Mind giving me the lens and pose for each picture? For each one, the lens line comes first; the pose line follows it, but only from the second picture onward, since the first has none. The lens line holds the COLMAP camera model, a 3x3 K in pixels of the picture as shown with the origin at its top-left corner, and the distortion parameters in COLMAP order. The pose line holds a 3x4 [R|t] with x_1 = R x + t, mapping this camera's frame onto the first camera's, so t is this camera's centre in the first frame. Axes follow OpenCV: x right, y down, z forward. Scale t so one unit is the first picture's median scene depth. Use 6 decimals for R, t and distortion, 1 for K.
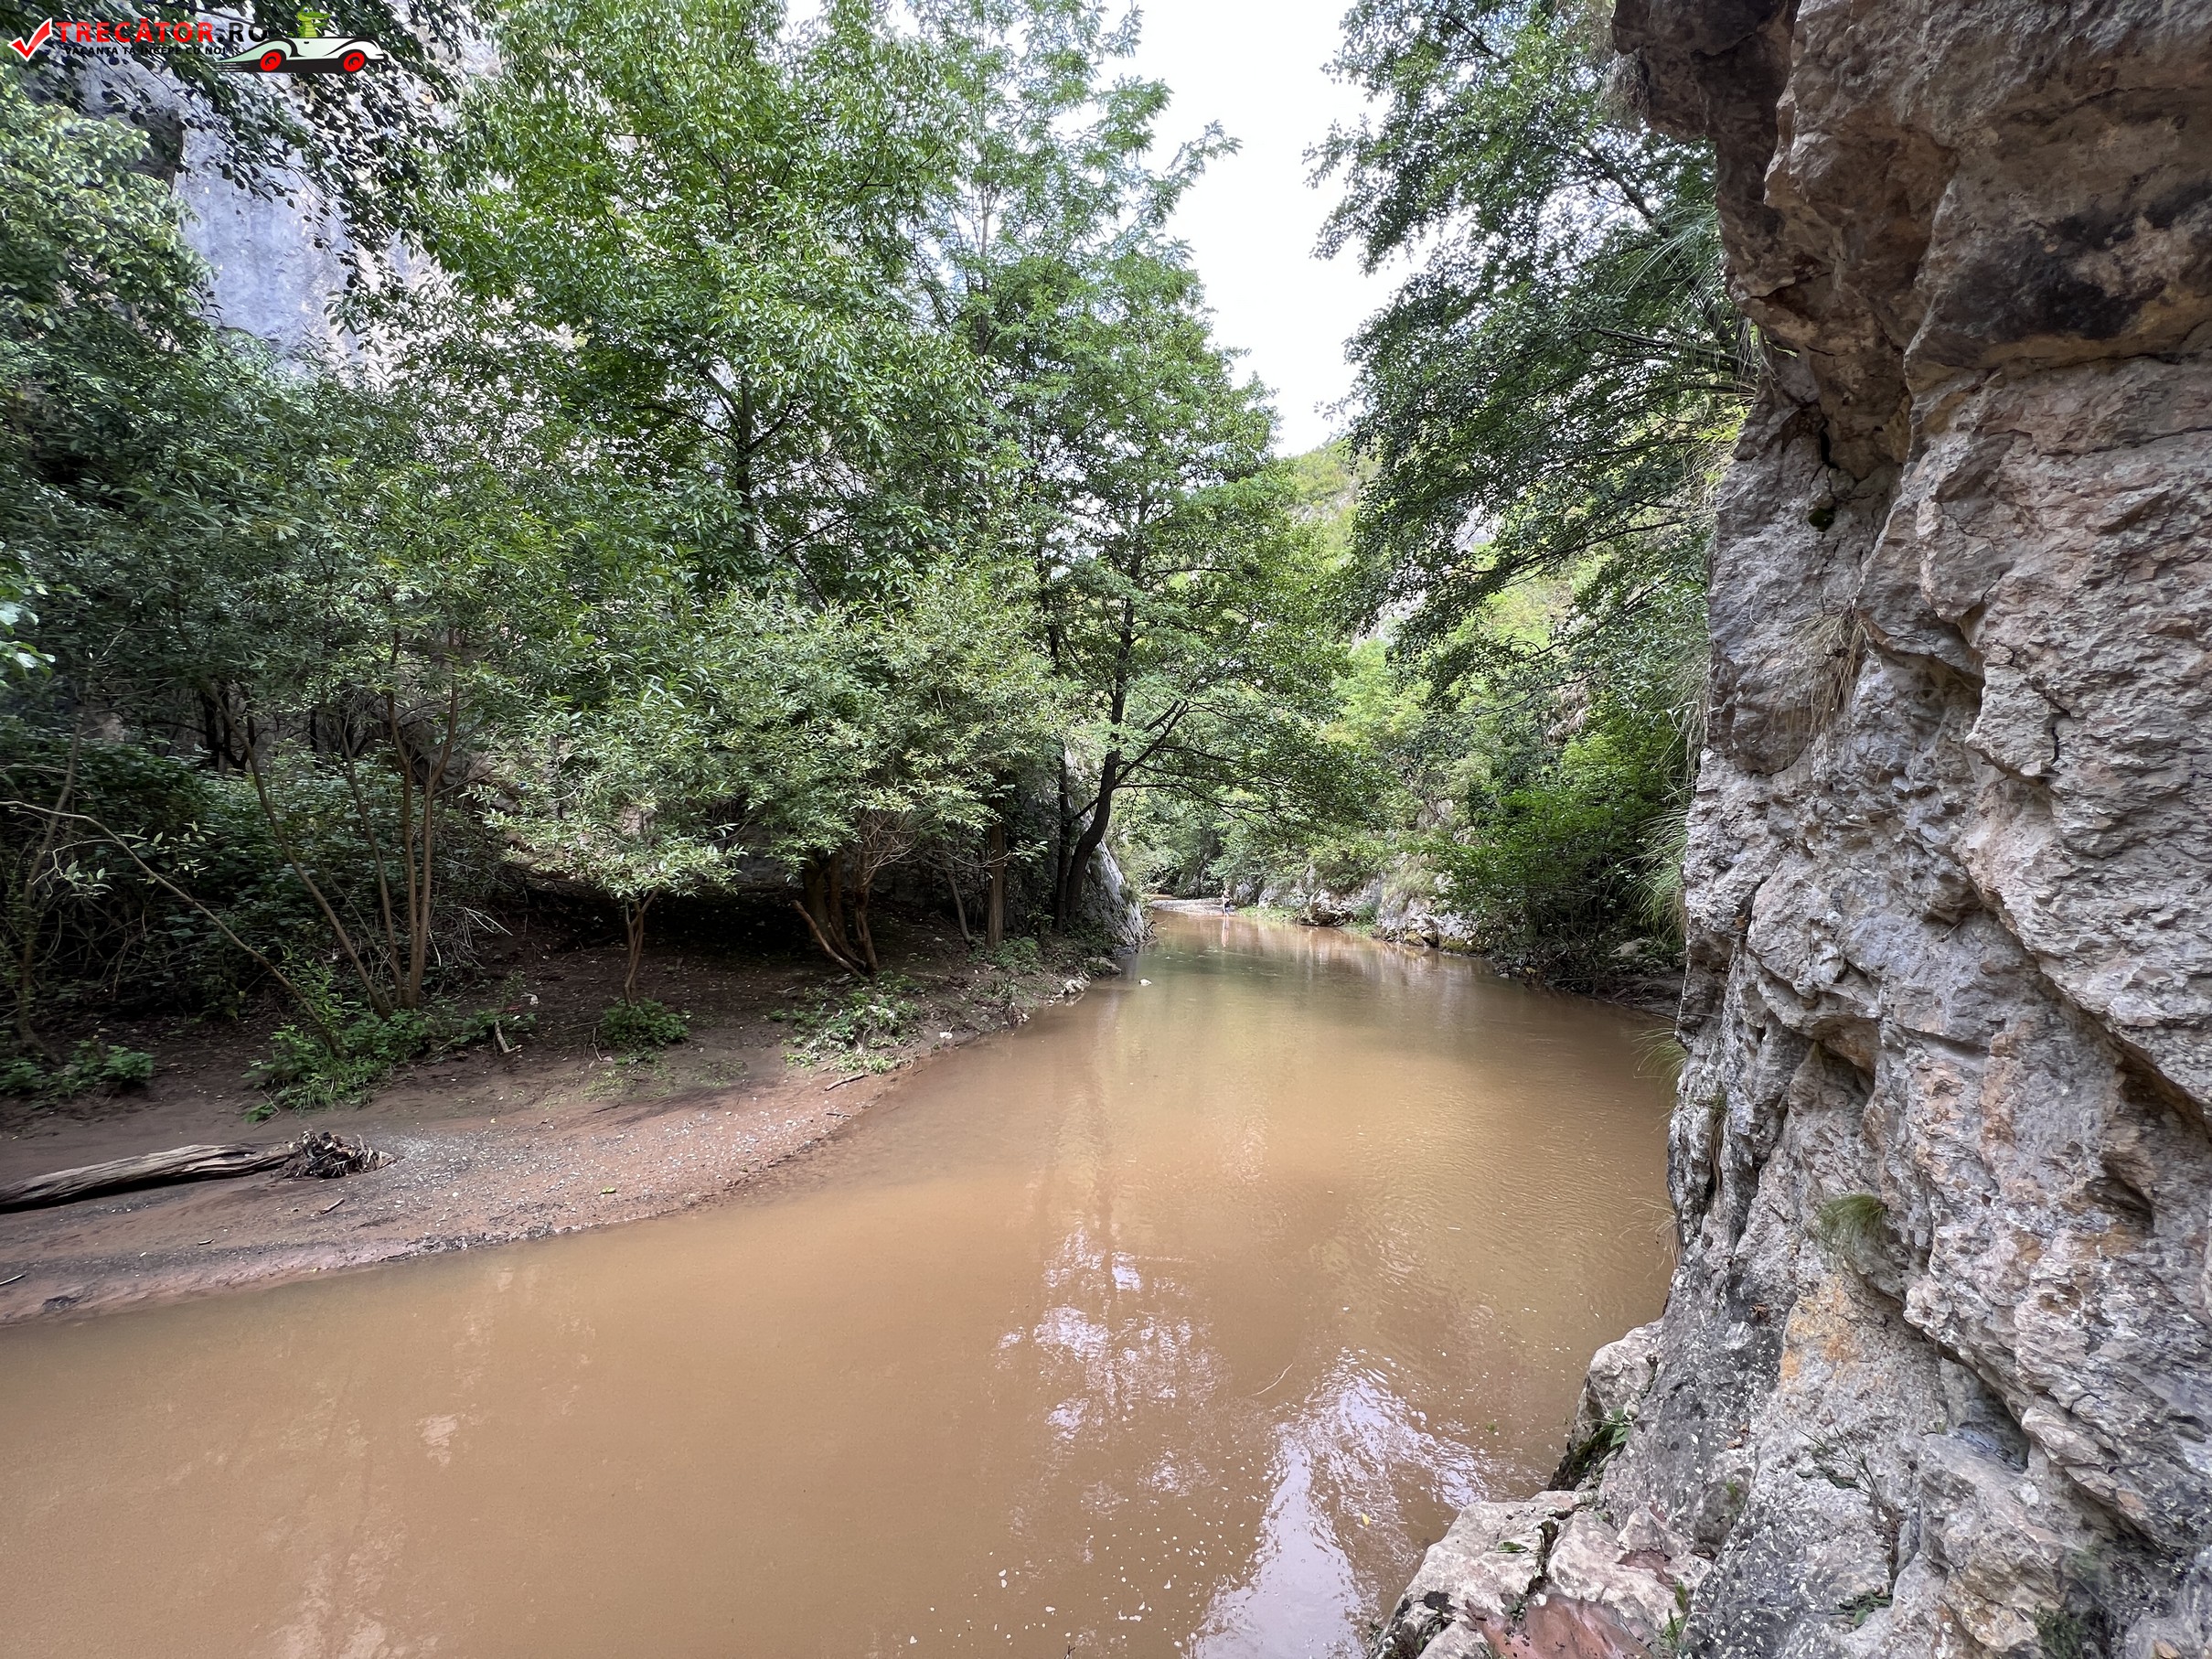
lens RADIAL K [[891.0, 0, 1086.3], [0, 891.0, 838.5], [0, 0, 1]] dist [0.001181, -0.001257]
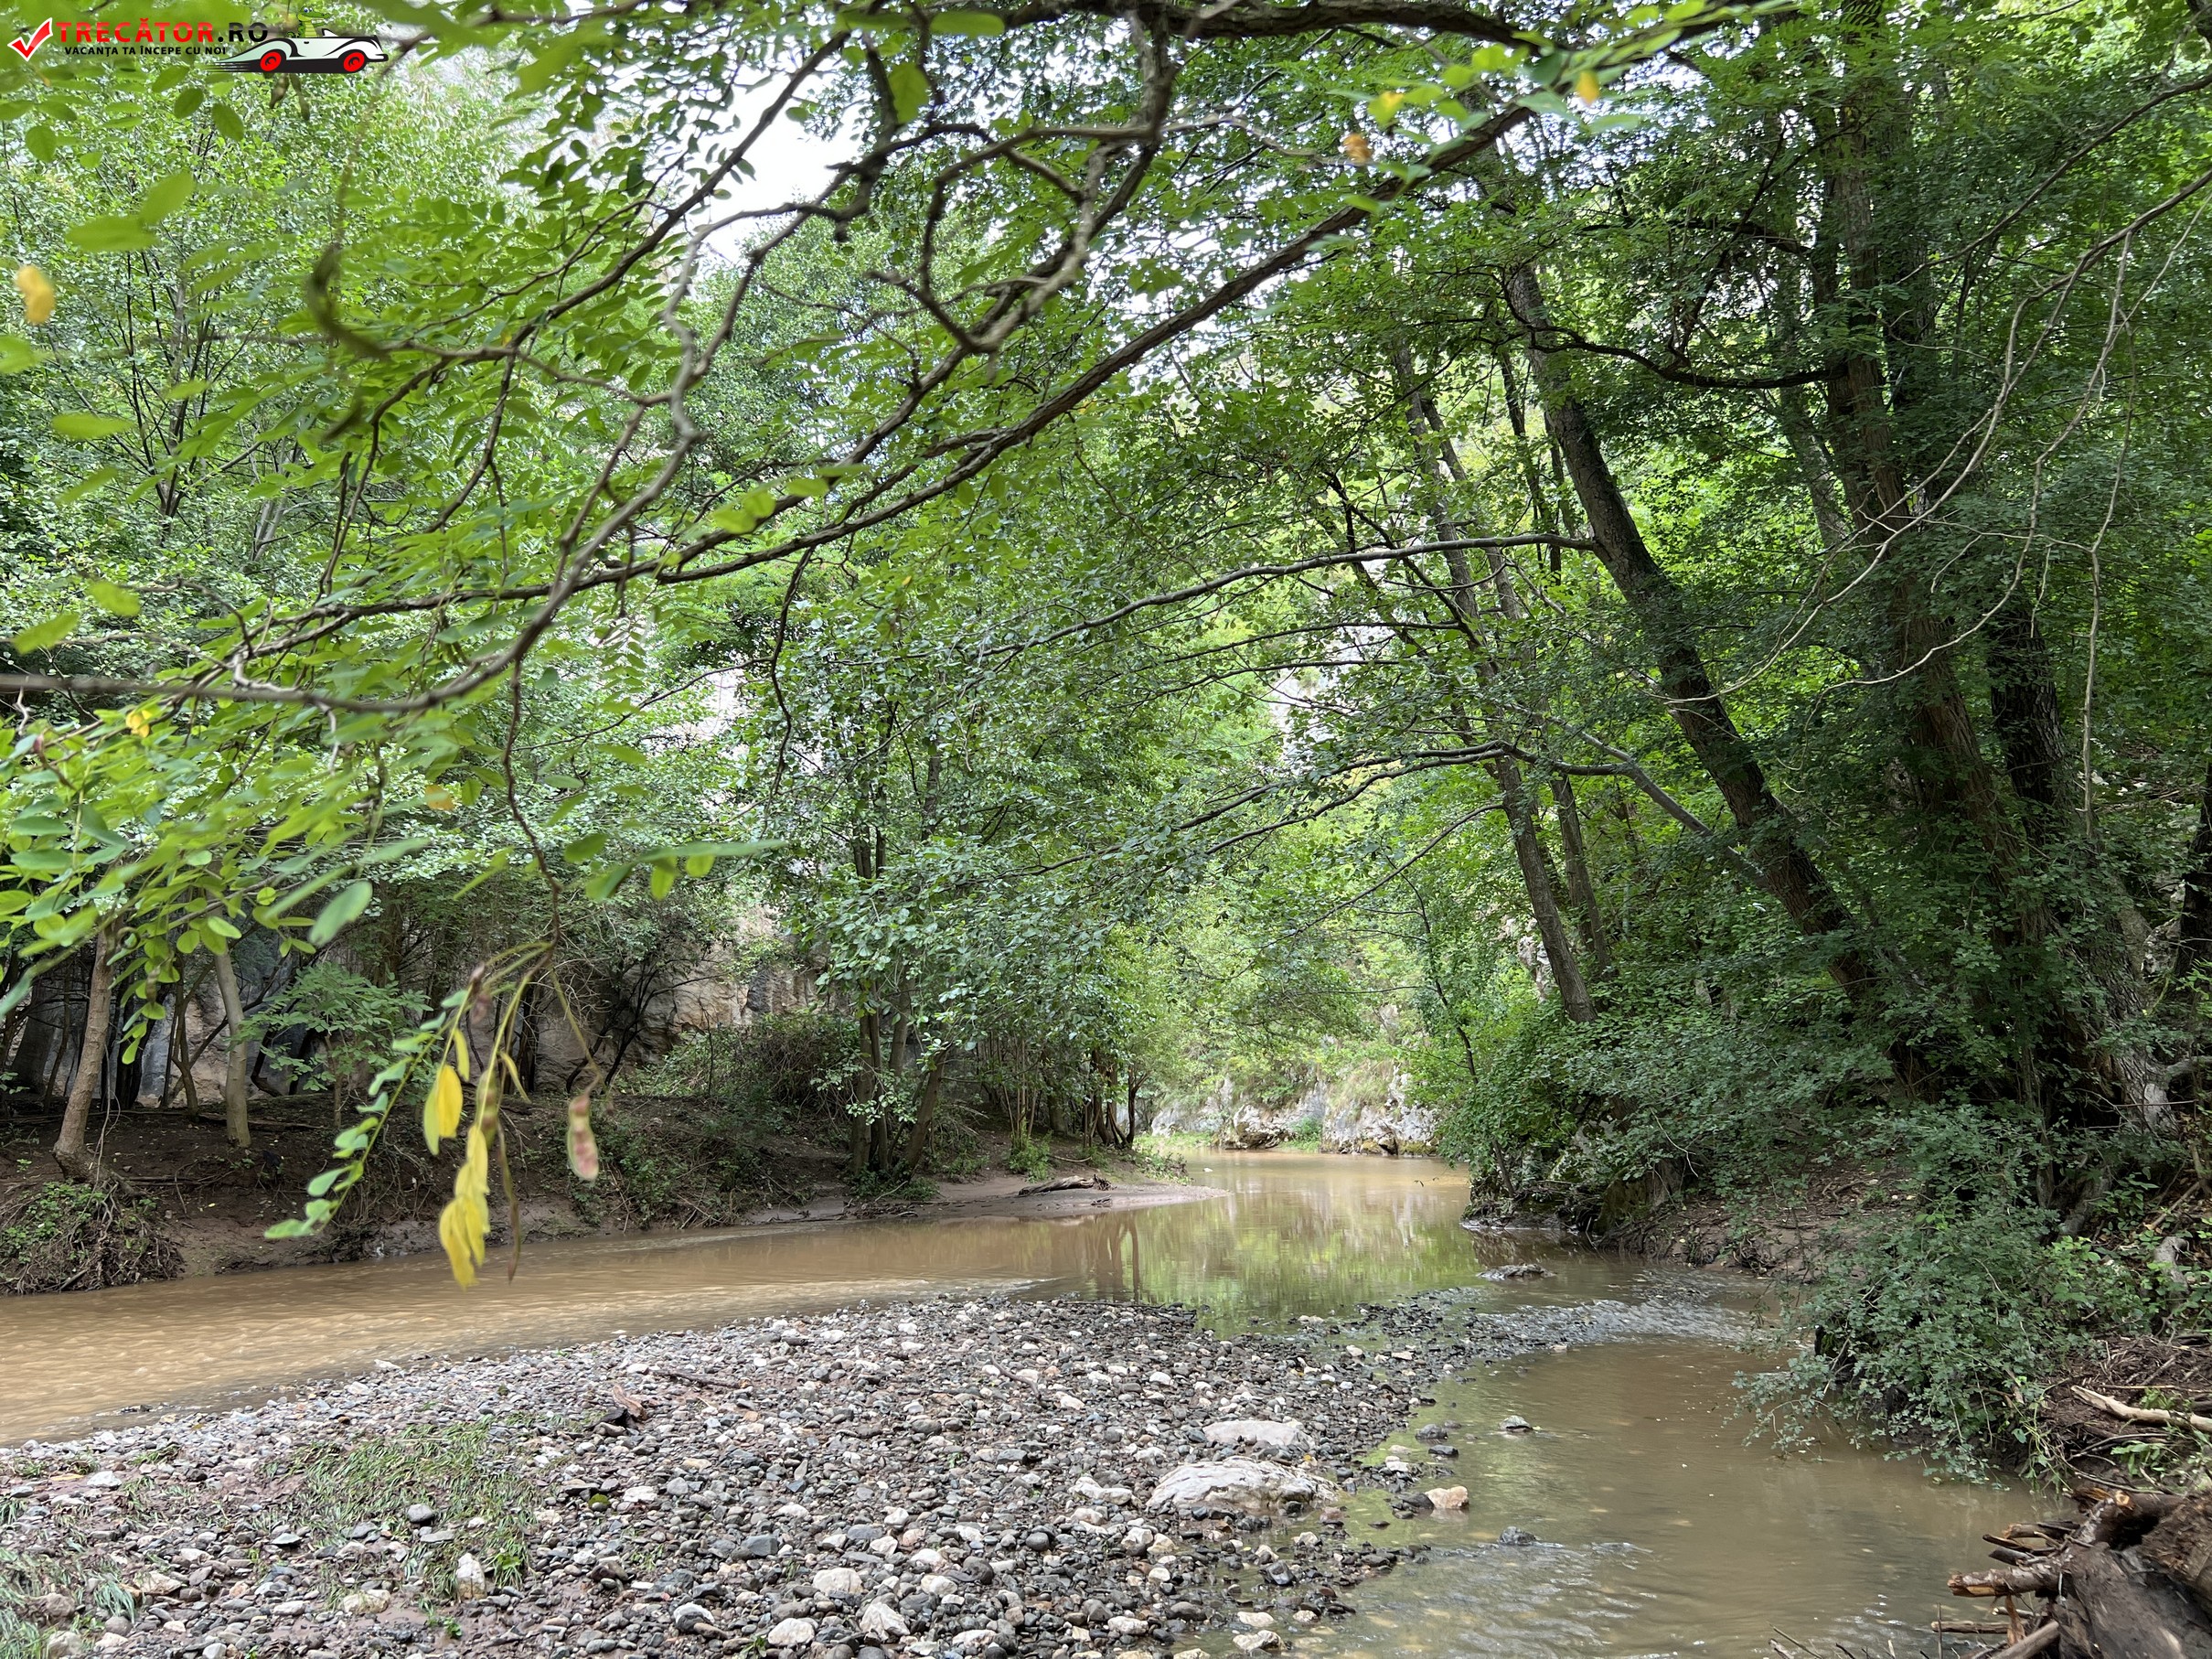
lens RADIAL K [[1689.4, 0, 1102.5], [0, 1689.4, 829.4], [0, 0, 1]] dist [0.043096, -0.053911]
pose [[0.963387, 0.002461, 0.268105, -1.445233], [0.031624, 0.991935, -0.122739, -0.053599], [-0.266244, 0.126724, 0.955539, -2.588941]]
